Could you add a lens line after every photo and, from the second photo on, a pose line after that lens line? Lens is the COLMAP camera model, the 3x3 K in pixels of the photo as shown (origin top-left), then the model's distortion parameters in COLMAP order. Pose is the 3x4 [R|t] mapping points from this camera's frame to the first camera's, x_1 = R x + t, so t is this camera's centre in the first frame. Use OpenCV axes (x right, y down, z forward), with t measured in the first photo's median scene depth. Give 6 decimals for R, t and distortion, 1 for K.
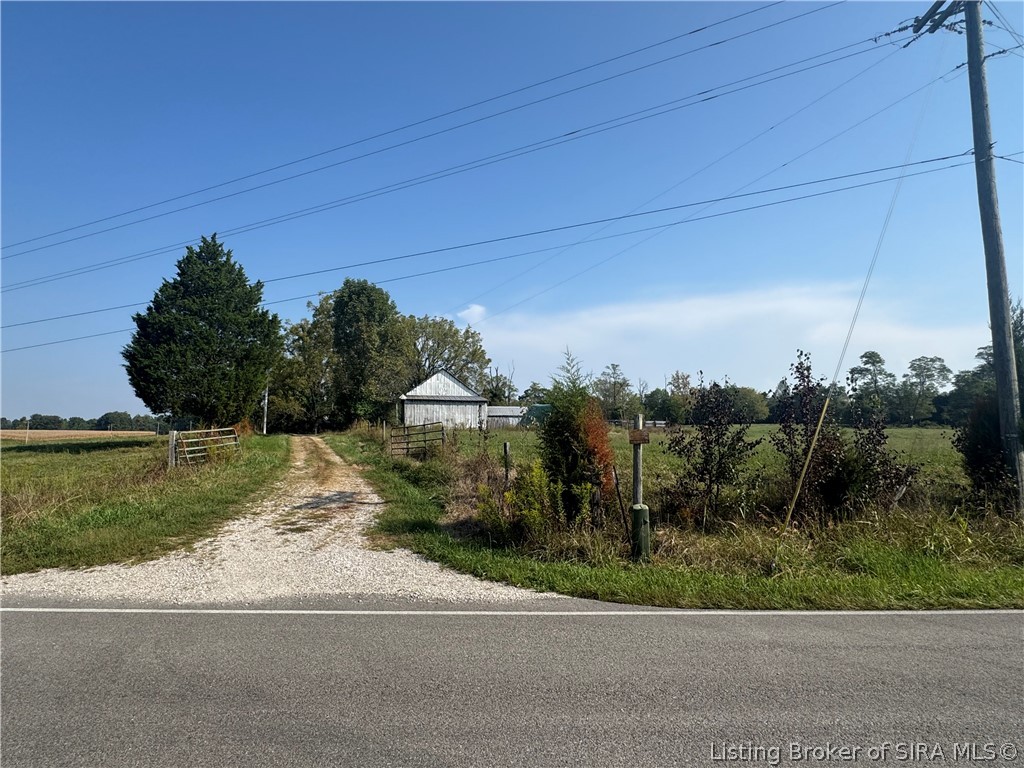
lens RADIAL K [[539.6, 0, 512.0], [0, 539.6, 384.0], [0, 0, 1]] dist [0.001321, -0.001335]
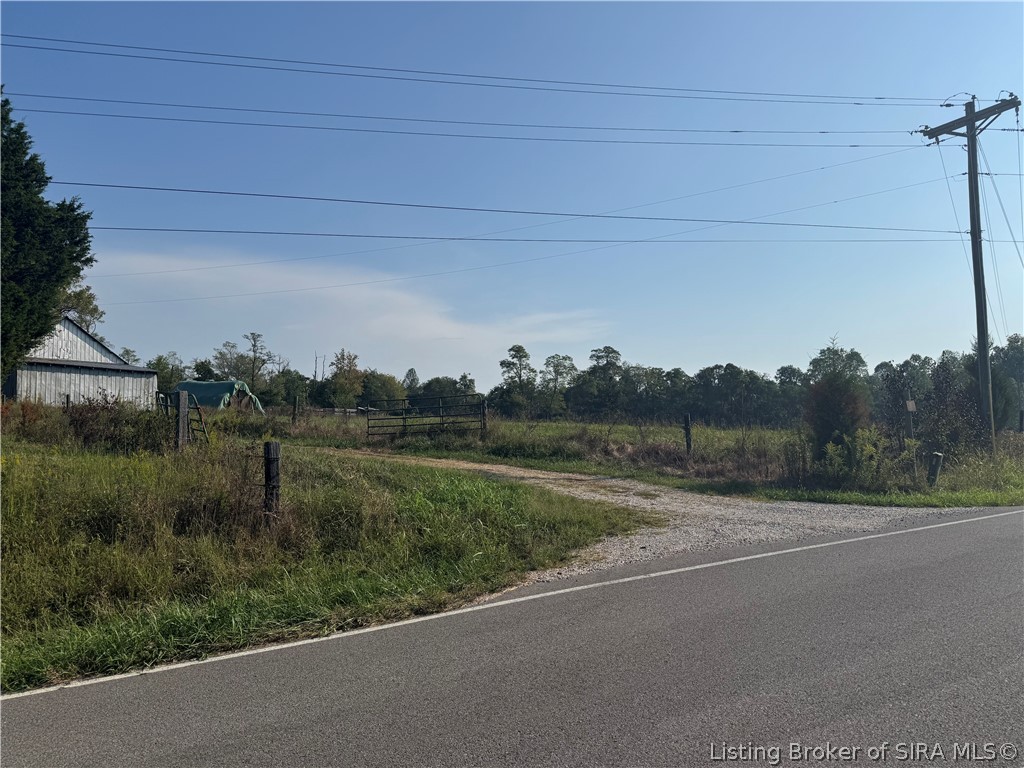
lens RADIAL K [[684.5, 0, 512.0], [0, 684.5, 384.0], [0, 0, 1]] dist [0.008338, 0.000623]
pose [[0.781882, 0.048463, 0.621540, -0.125292], [-0.063970, 0.997948, 0.002661, 0.008317], [-0.620136, -0.041840, 0.783378, 0.020699]]
